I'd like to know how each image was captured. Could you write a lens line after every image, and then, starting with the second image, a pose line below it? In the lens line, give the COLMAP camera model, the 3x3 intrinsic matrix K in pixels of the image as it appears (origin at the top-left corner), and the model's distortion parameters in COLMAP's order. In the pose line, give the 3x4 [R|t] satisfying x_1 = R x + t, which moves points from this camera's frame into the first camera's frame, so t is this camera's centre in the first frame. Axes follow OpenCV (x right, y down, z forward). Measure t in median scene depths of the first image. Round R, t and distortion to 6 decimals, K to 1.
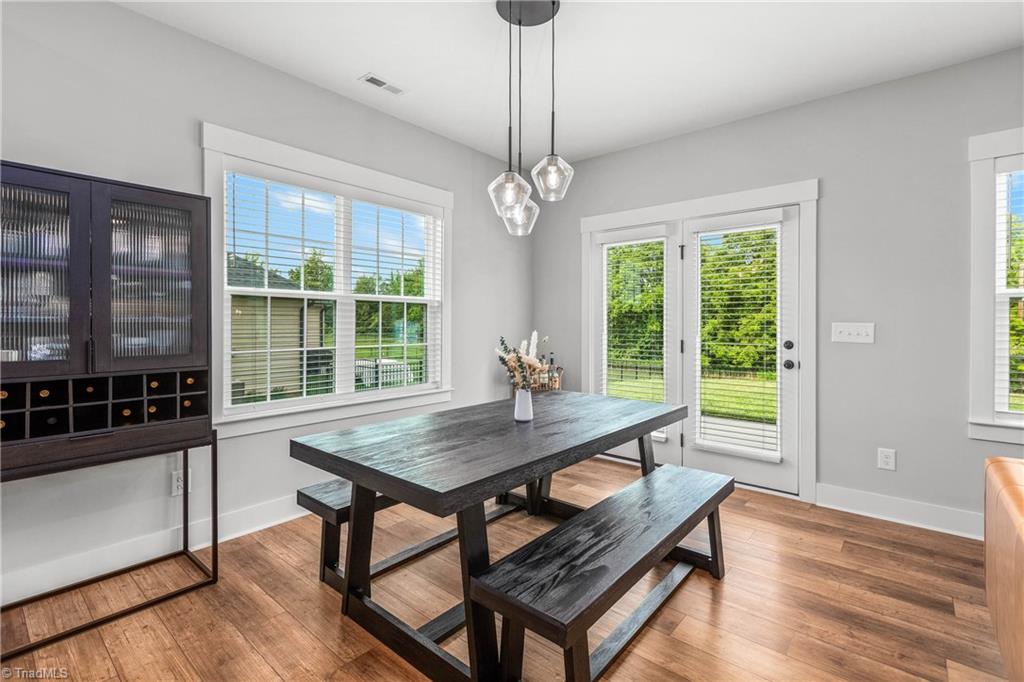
lens RADIAL K [[470.5, 0, 520.4], [0, 470.5, 323.4], [0, 0, 1]] dist [0.000561, 0.000252]
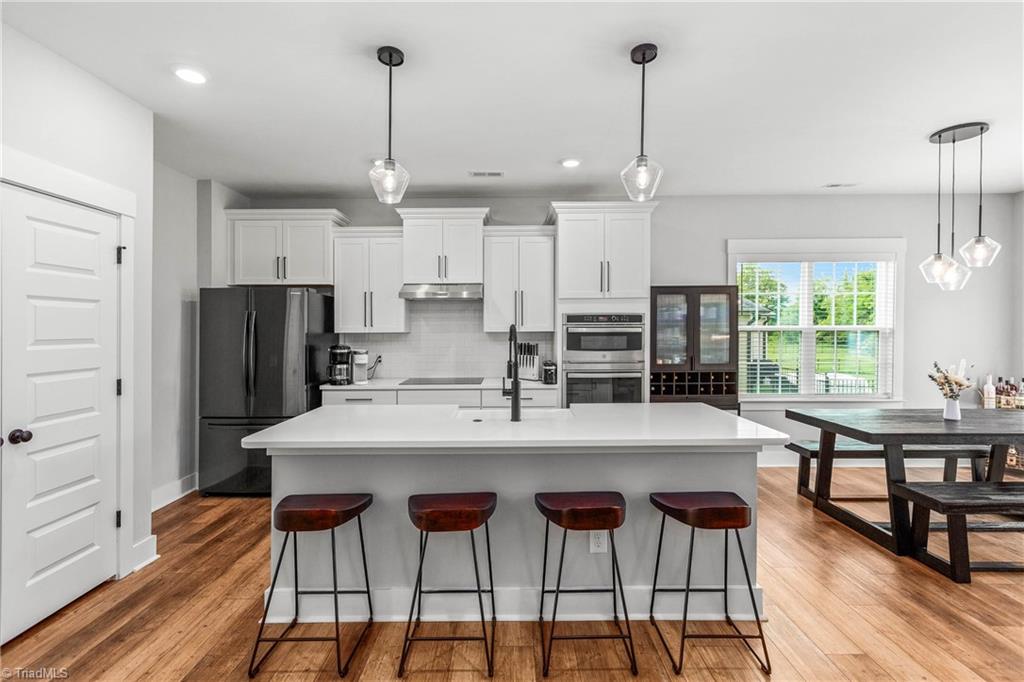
lens RADIAL K [[479.8, 0, 508.8], [0, 479.8, 337.6], [0, 0, 1]] dist [-0.000597, 0.008106]
pose [[0.639297, 0.004665, -0.768946, 0.283356], [0.004935, 0.999936, 0.010169, -0.072261], [0.768944, -0.010296, 0.639233, -1.039225]]
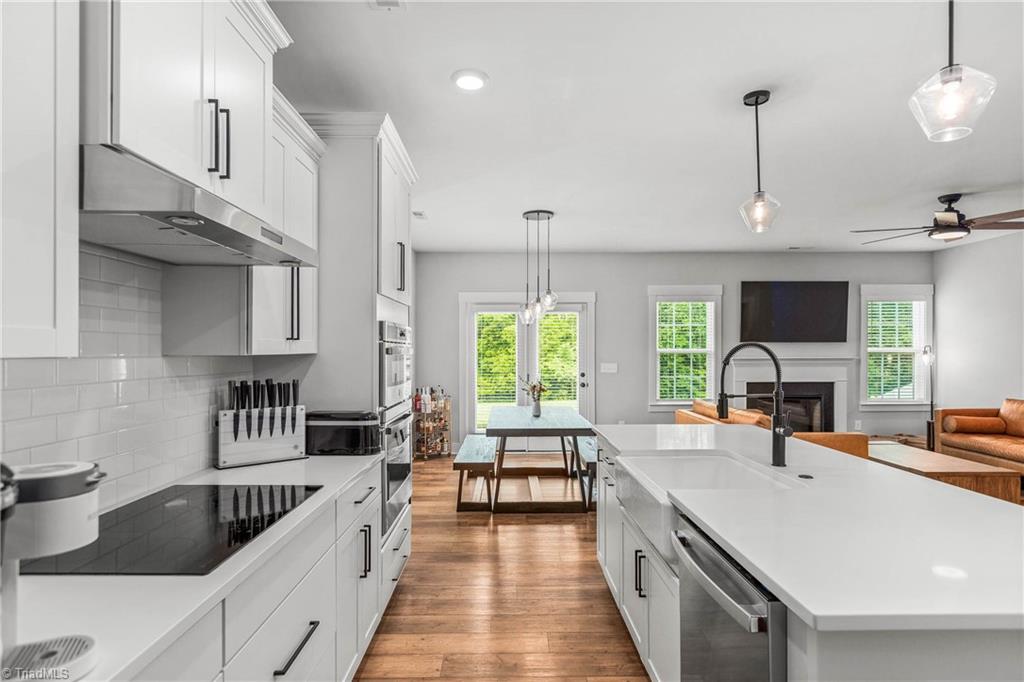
lens RADIAL K [[529.1, 0, 507.3], [0, 529.1, 359.0], [0, 0, 1]] dist [-0.000194, -0.000084]
pose [[0.766124, -0.013618, 0.642549, -1.610145], [0.005994, 0.999883, 0.014045, -0.078315], [-0.642665, -0.006908, 0.766116, -0.707328]]
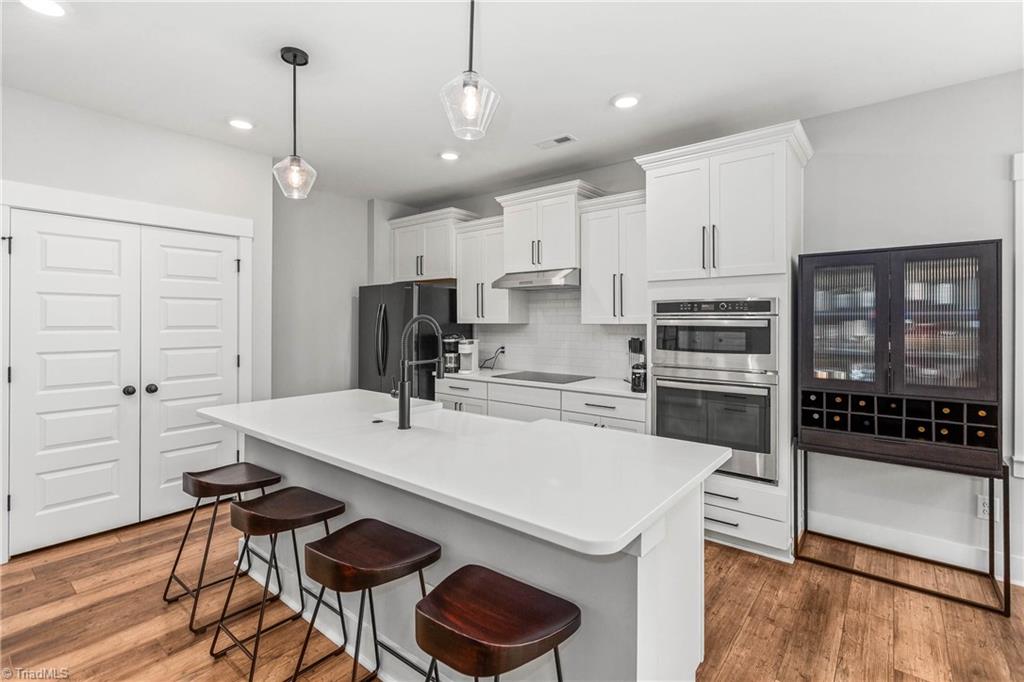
lens RADIAL K [[471.4, 0, 503.0], [0, 471.4, 317.8], [0, 0, 1]] dist [0.000766, -0.000030]
pose [[0.003487, -0.010640, -0.999937, 0.371420], [-0.005067, 0.999930, -0.010658, -0.077908], [0.999981, 0.005104, 0.003433, -0.096063]]
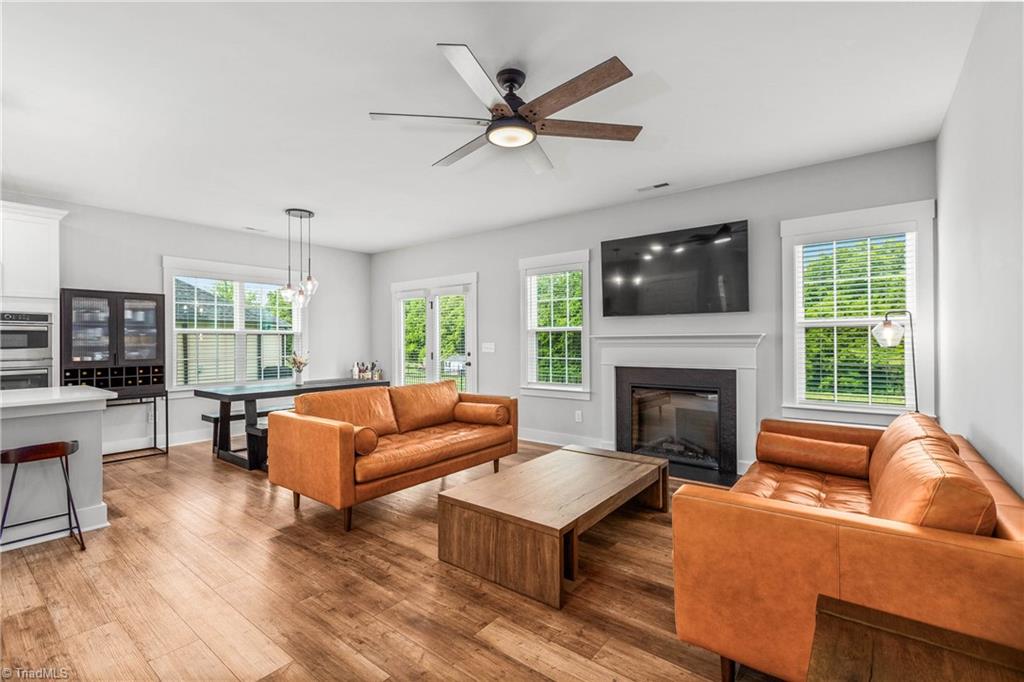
lens RADIAL K [[451.0, 0, 516.1], [0, 451.0, 336.1], [0, 0, 1]] dist [-0.001546, 0.000034]
pose [[0.999228, -0.008312, 0.038398, 1.053624], [0.008787, 0.999887, -0.012230, -0.007573], [-0.038292, 0.012558, 0.999188, -1.381203]]
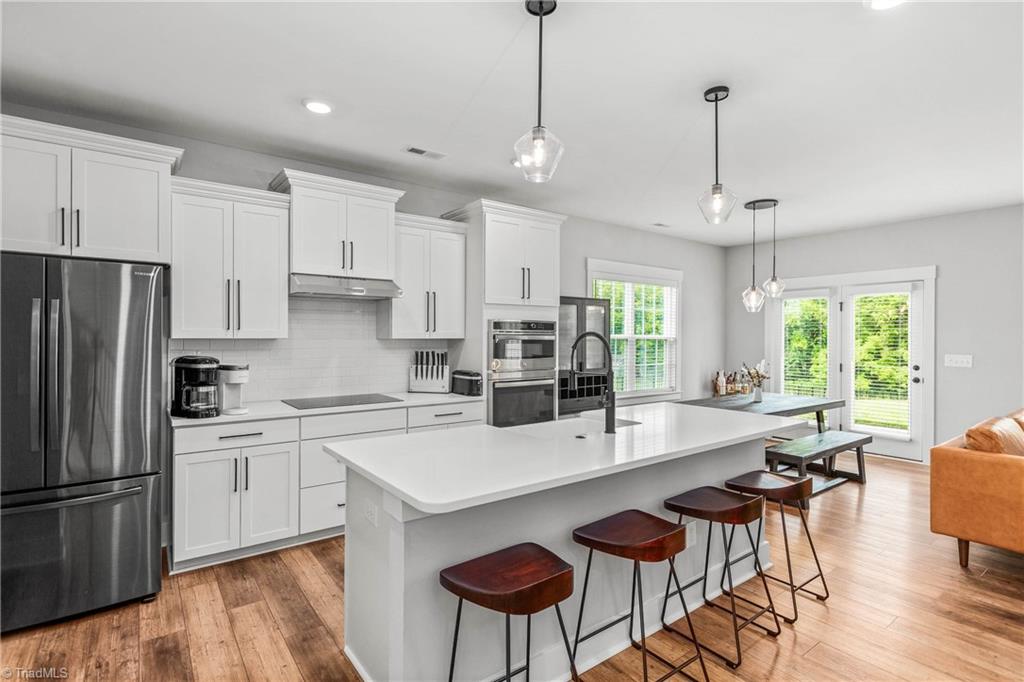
lens RADIAL K [[495.5, 0, 520.0], [0, 495.5, 338.6], [0, 0, 1]] dist [-0.000090, -0.000251]
pose [[0.972556, 0.000648, -0.232666, -0.518927], [-0.001066, 0.999998, -0.001674, -0.073272], [0.232665, 0.001877, 0.972555, -1.422553]]
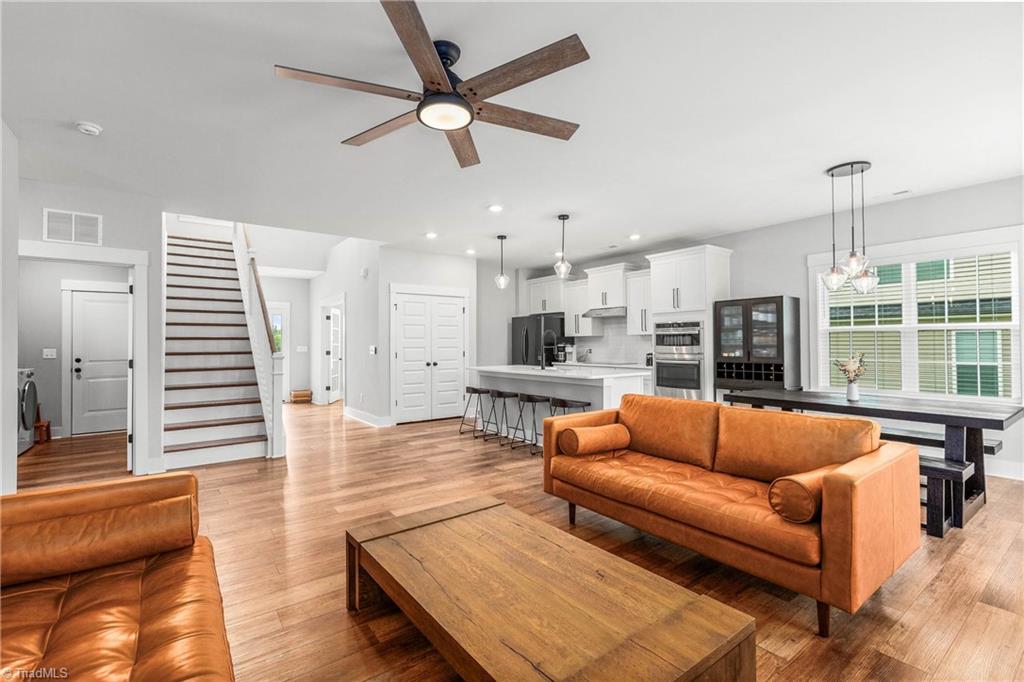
lens RADIAL K [[458.0, 0, 504.9], [0, 458.0, 332.8], [0, 0, 1]] dist [-0.001958, -0.000839]
pose [[-0.243330, -0.024467, -0.969635, 2.060515], [0.002123, 0.999666, -0.025757, -0.008281], [0.969941, -0.008326, -0.243197, 0.147161]]
